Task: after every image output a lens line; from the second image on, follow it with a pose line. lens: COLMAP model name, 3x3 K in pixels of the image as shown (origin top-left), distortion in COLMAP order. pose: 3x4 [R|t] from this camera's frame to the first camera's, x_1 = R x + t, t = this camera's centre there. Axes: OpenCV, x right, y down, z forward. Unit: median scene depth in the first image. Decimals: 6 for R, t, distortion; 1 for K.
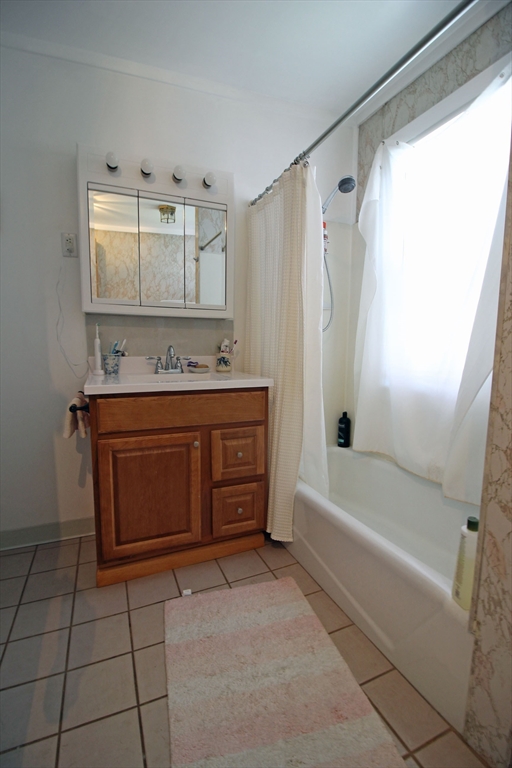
lens RADIAL K [[361.6, 0, 256.0], [0, 361.6, 384.0], [0, 0, 1]] dist [-0.029968, -0.000164]
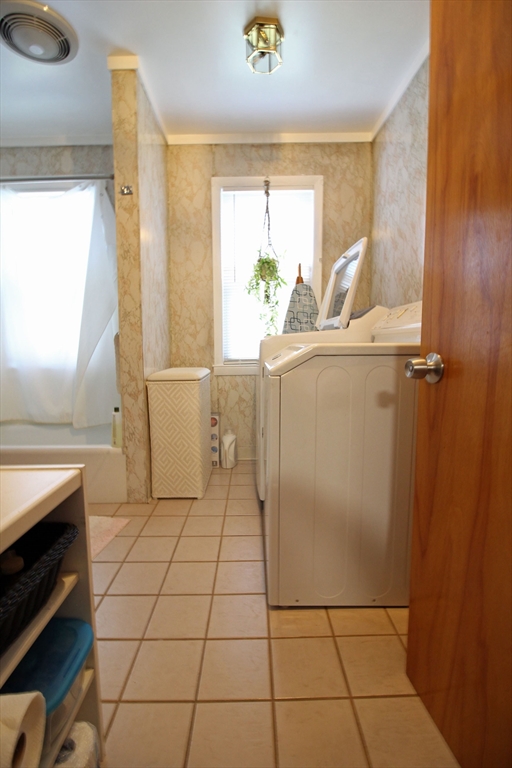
lens RADIAL K [[358.4, 0, 256.0], [0, 358.4, 384.0], [0, 0, 1]] dist [-0.000127, -0.000120]
pose [[0.387258, -0.107398, 0.915695, -1.122118], [0.105723, 0.991813, 0.071614, 0.147200], [-0.915890, 0.069077, 0.395442, -0.748456]]
